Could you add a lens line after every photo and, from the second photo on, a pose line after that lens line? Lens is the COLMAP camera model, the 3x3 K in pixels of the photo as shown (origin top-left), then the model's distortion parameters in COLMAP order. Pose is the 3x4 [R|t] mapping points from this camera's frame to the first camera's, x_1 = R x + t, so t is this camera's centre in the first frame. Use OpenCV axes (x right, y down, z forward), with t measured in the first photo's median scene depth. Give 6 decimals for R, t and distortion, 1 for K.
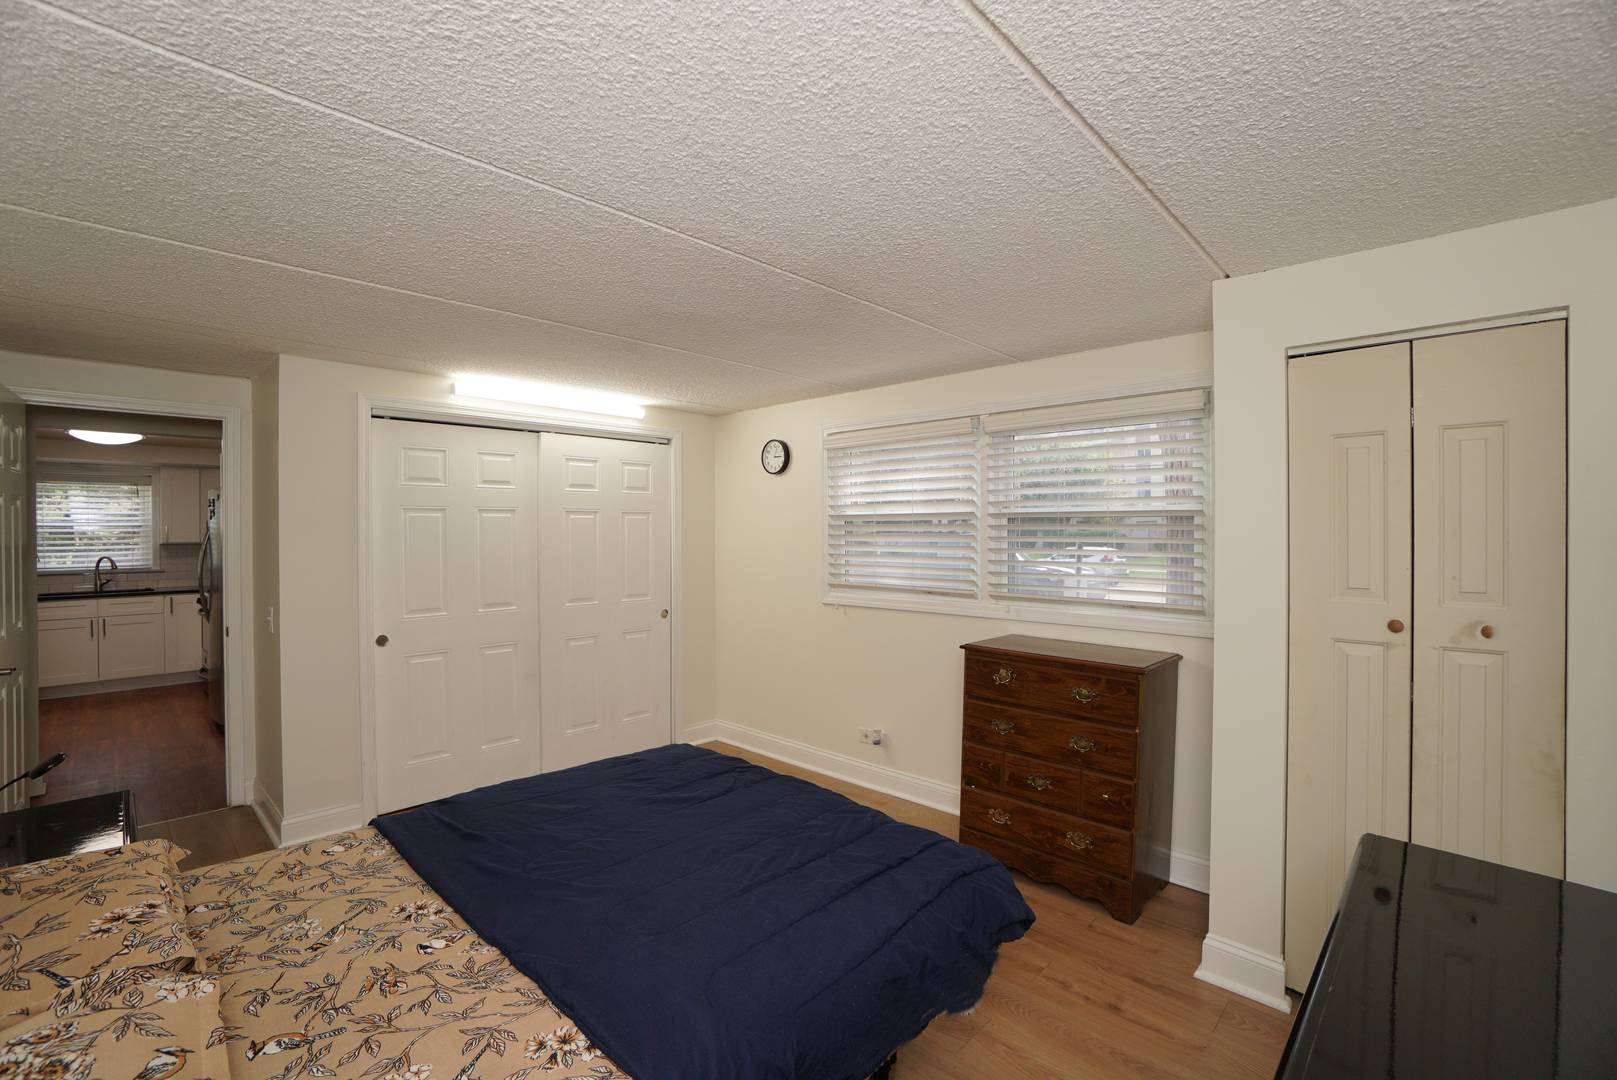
lens RADIAL K [[718.4, 0, 807.0], [0, 718.4, 532.7], [0, 0, 1]] dist [-0.065515, 0.024613]
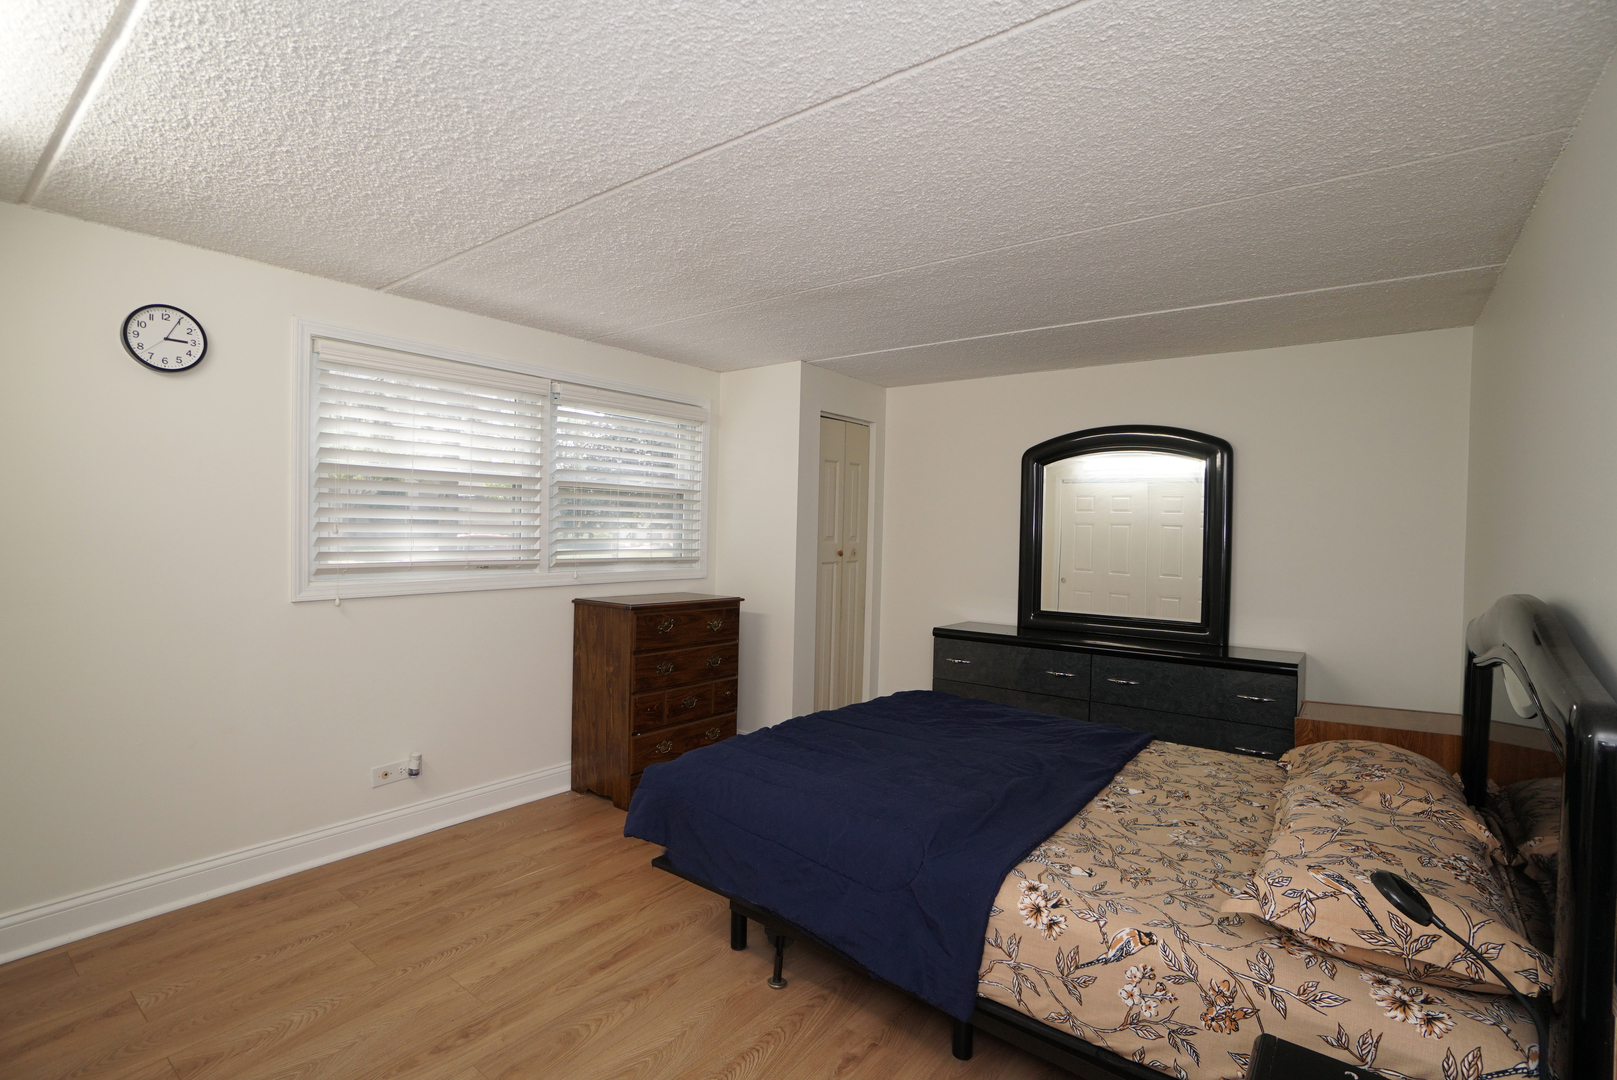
lens RADIAL K [[747.5, 0, 807.8], [0, 747.5, 526.7], [0, 0, 1]] dist [-0.072344, 0.035528]
pose [[-0.107627, -0.002977, 0.994187, -1.457668], [-0.016653, 0.999861, 0.001191, 0.053591], [-0.994052, -0.016429, -0.107661, 1.378453]]
